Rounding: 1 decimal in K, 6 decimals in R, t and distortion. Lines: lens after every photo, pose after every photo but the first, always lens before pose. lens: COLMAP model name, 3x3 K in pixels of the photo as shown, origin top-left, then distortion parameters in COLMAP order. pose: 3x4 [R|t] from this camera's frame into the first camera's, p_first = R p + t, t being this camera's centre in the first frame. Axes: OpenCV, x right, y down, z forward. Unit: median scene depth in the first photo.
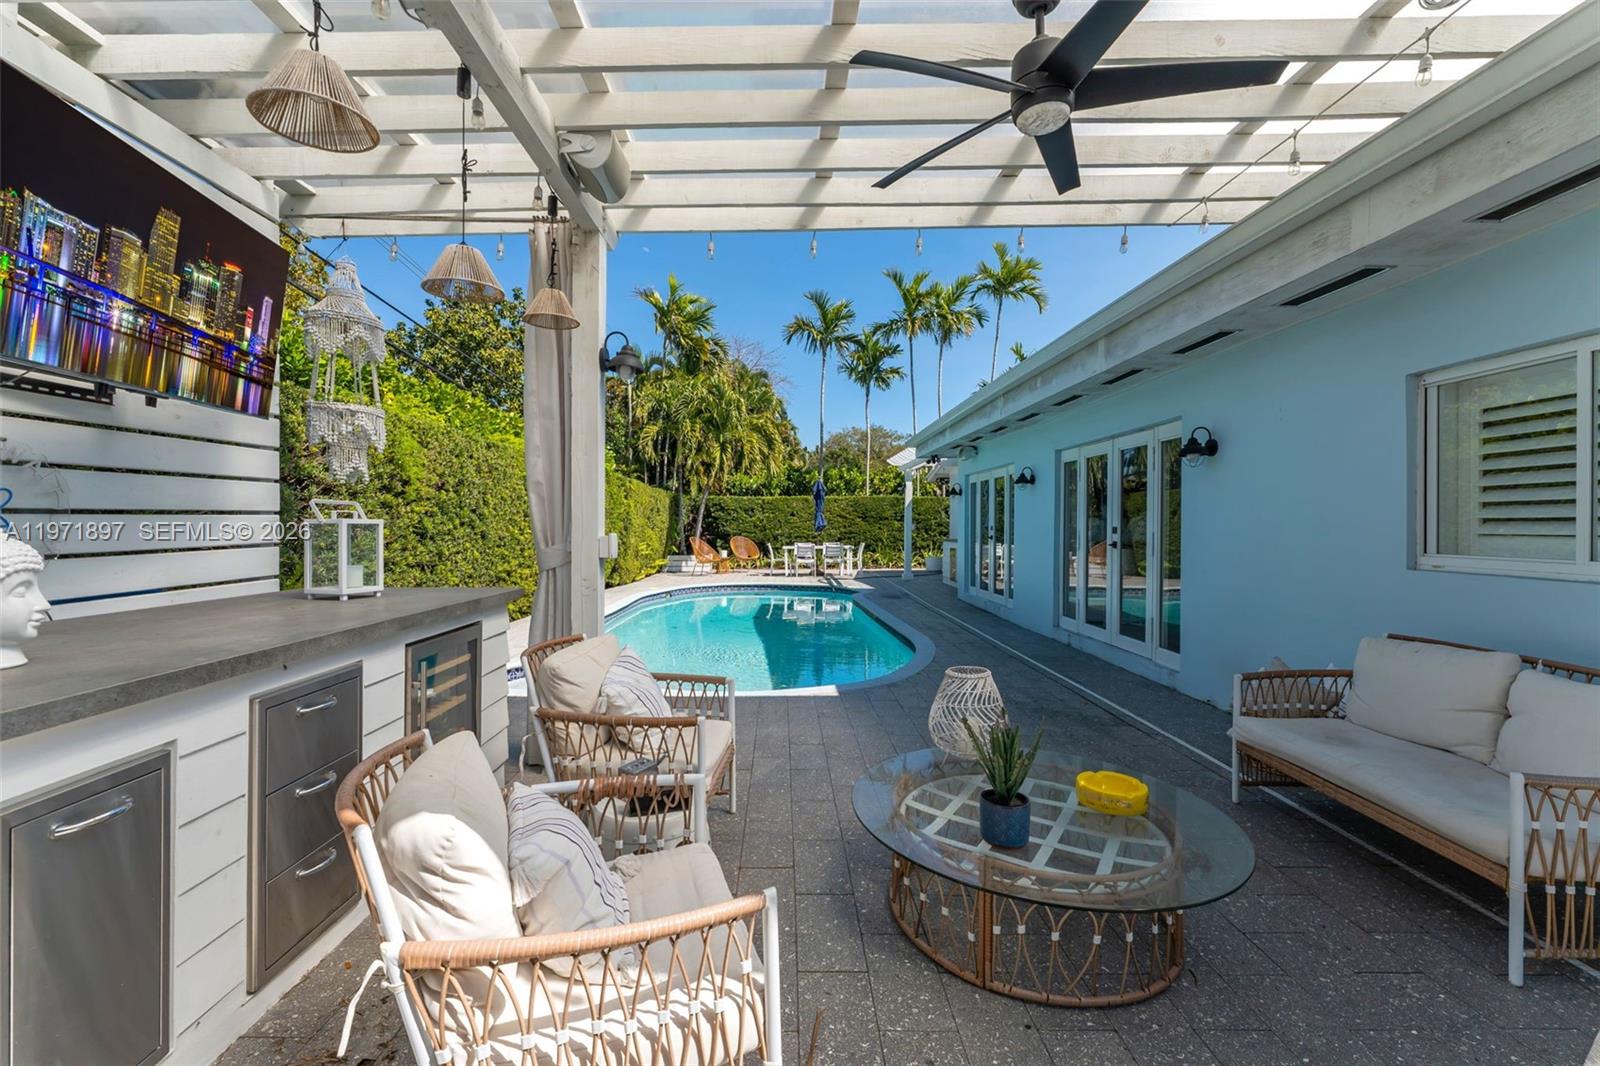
lens RADIAL K [[635.4, 0, 762.4], [0, 635.4, 520.5], [0, 0, 1]] dist [-0.012317, 0.000168]
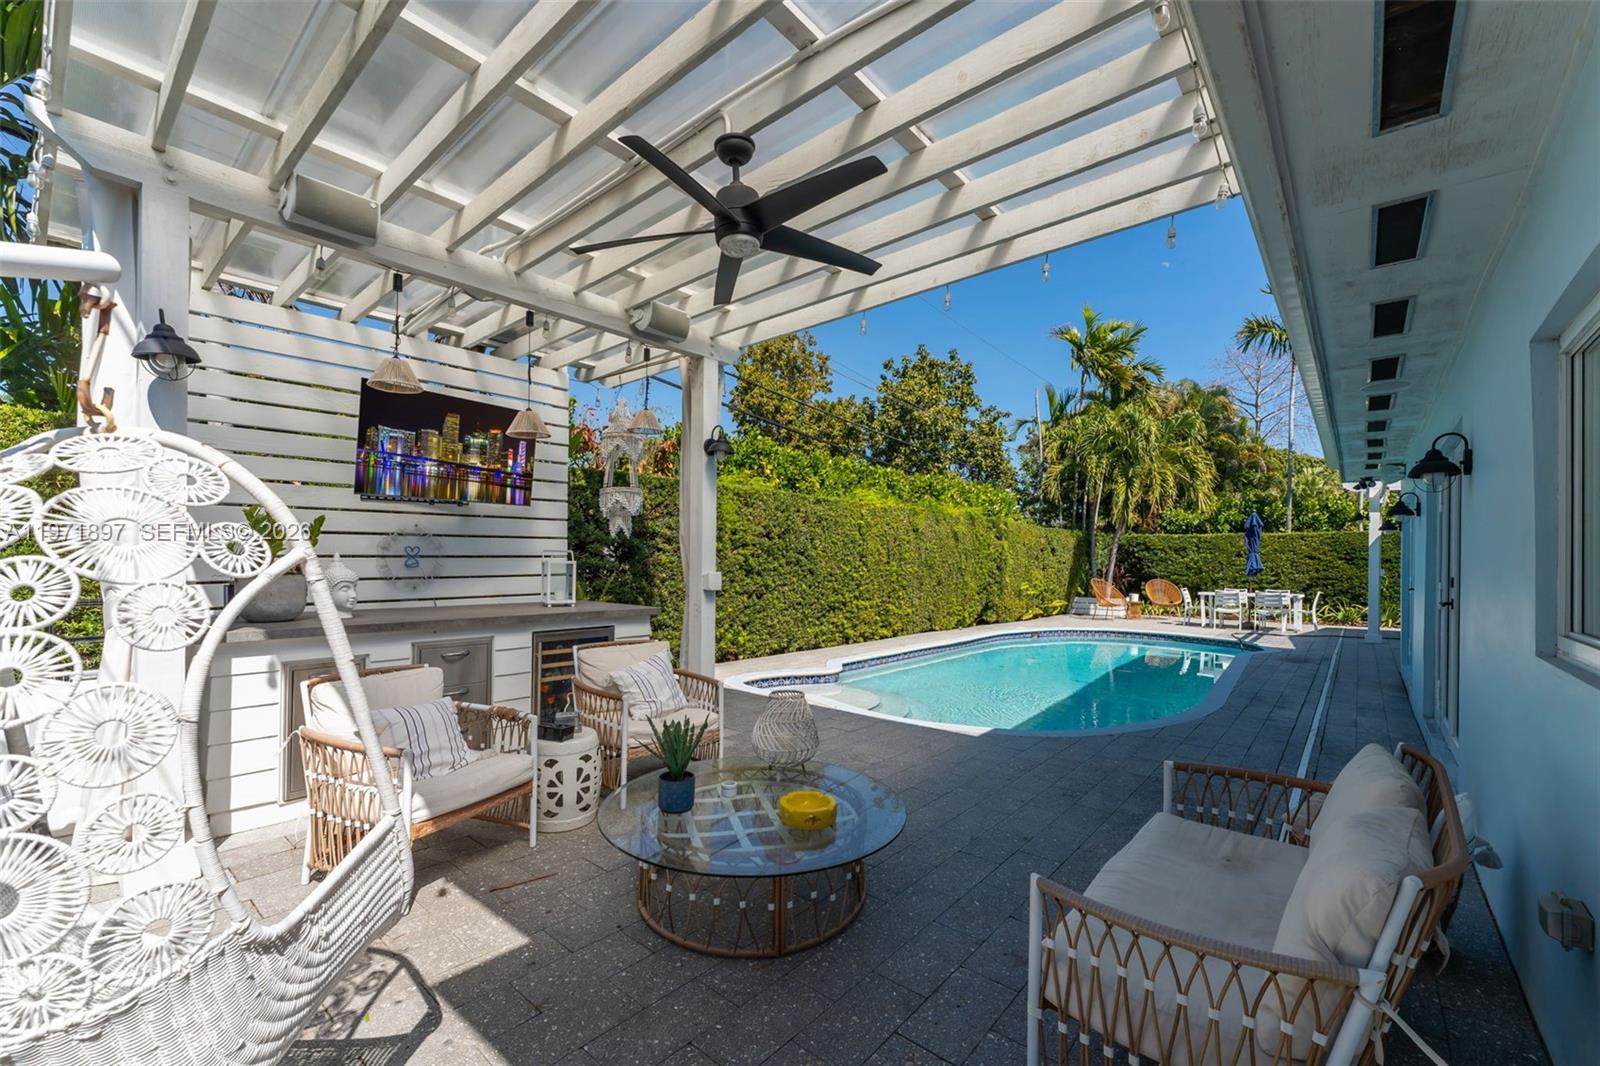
lens RADIAL K [[614.8, 0, 823.5], [0, 614.8, 563.5], [0, 0, 1]] dist [-0.003652, -0.000144]
pose [[0.787529, 0.011636, -0.616167, 0.418145], [-0.007000, 0.999926, 0.009936, -0.007949], [0.616237, -0.003512, 0.787553, 0.048328]]
